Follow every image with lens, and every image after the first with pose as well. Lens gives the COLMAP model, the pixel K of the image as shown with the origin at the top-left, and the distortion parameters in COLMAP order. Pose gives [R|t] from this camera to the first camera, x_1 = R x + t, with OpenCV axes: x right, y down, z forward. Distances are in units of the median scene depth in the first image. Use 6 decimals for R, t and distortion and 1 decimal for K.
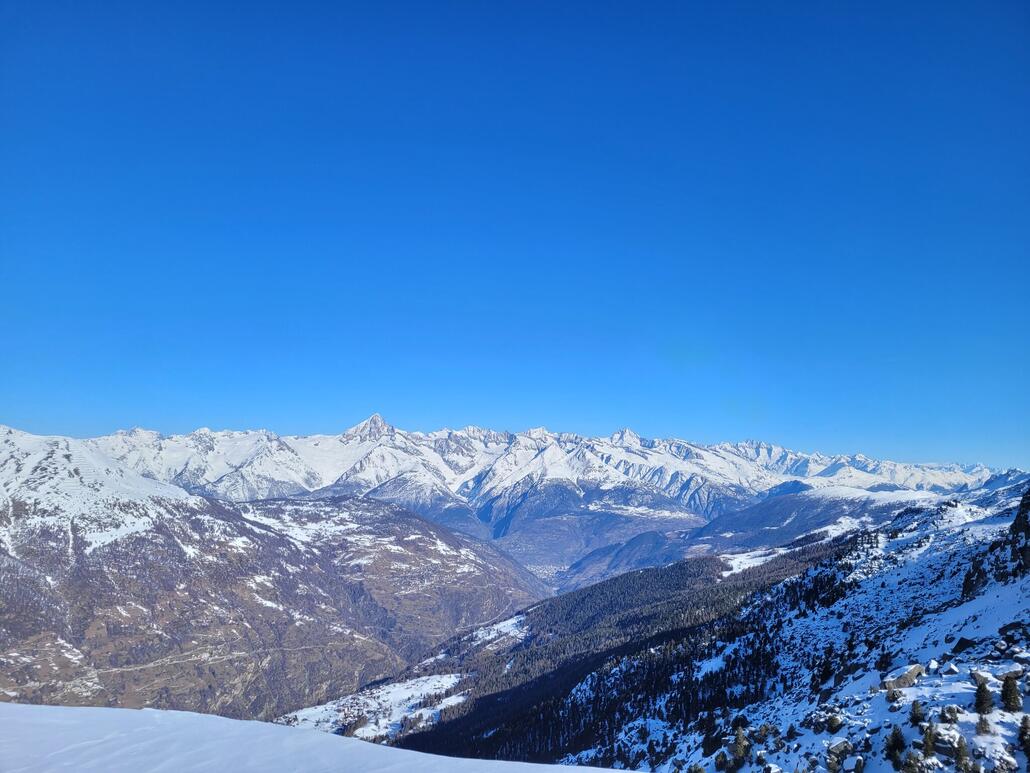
lens RADIAL K [[779.8, 0, 520.0], [0, 779.8, 386.2], [0, 0, 1]] dist [0.056406, -0.001415]
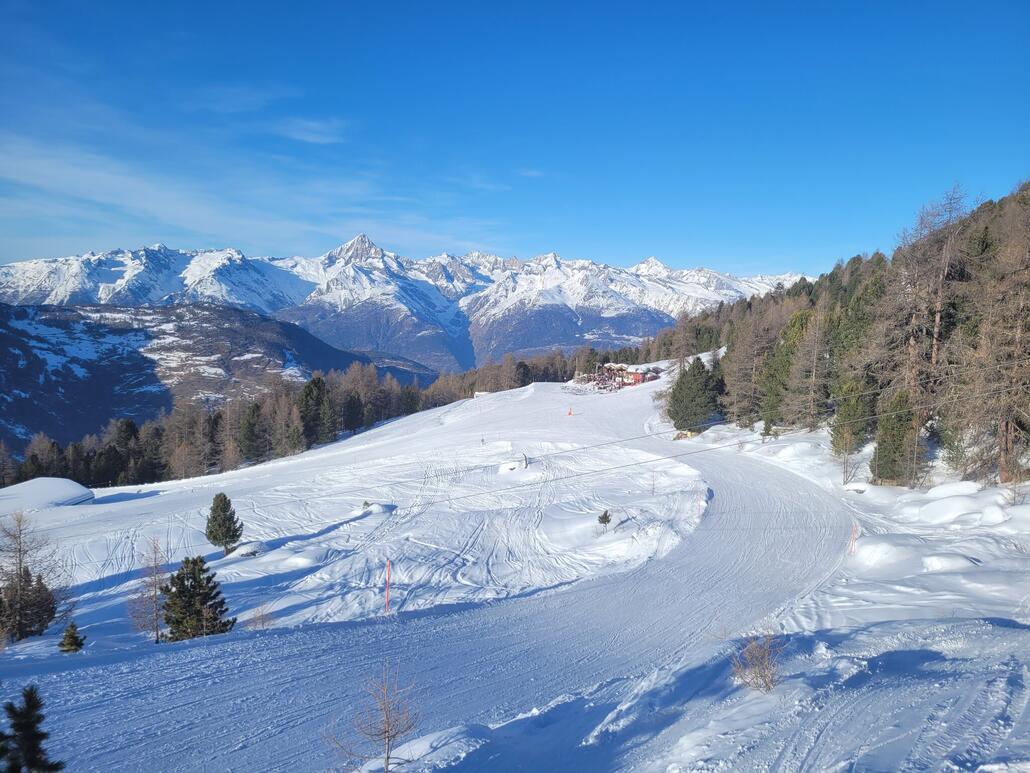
lens RADIAL K [[790.0, 0, 519.1], [0, 790.0, 387.5], [0, 0, 1]] dist [0.057181, -0.000050]
pose [[0.998826, 0.013151, -0.046629, 0.057741], [-0.003323, 0.978785, 0.204863, 0.031253], [0.048334, -0.204467, 0.977679, 0.132374]]
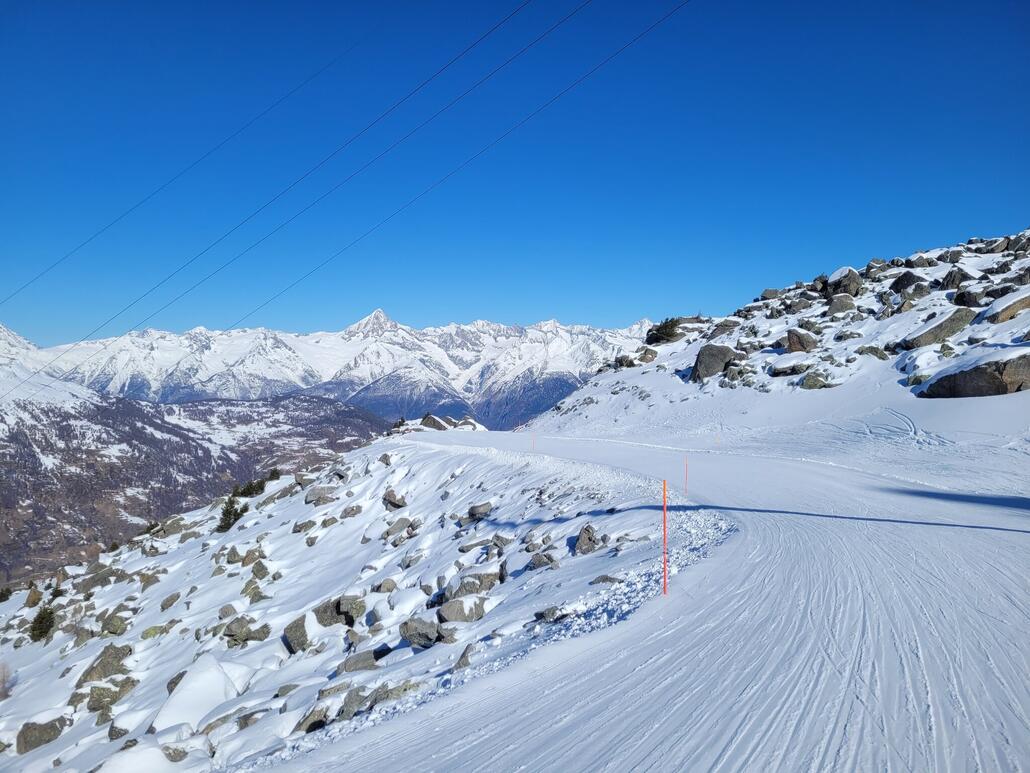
lens RADIAL K [[779.8, 0, 506.8], [0, 779.8, 387.6], [0, 0, 1]] dist [0.056406, -0.001415]
pose [[0.998247, -0.018582, -0.056197, 0.041670], [0.026050, 0.990473, 0.135221, 0.006634], [0.053149, -0.136448, 0.989220, 0.050817]]
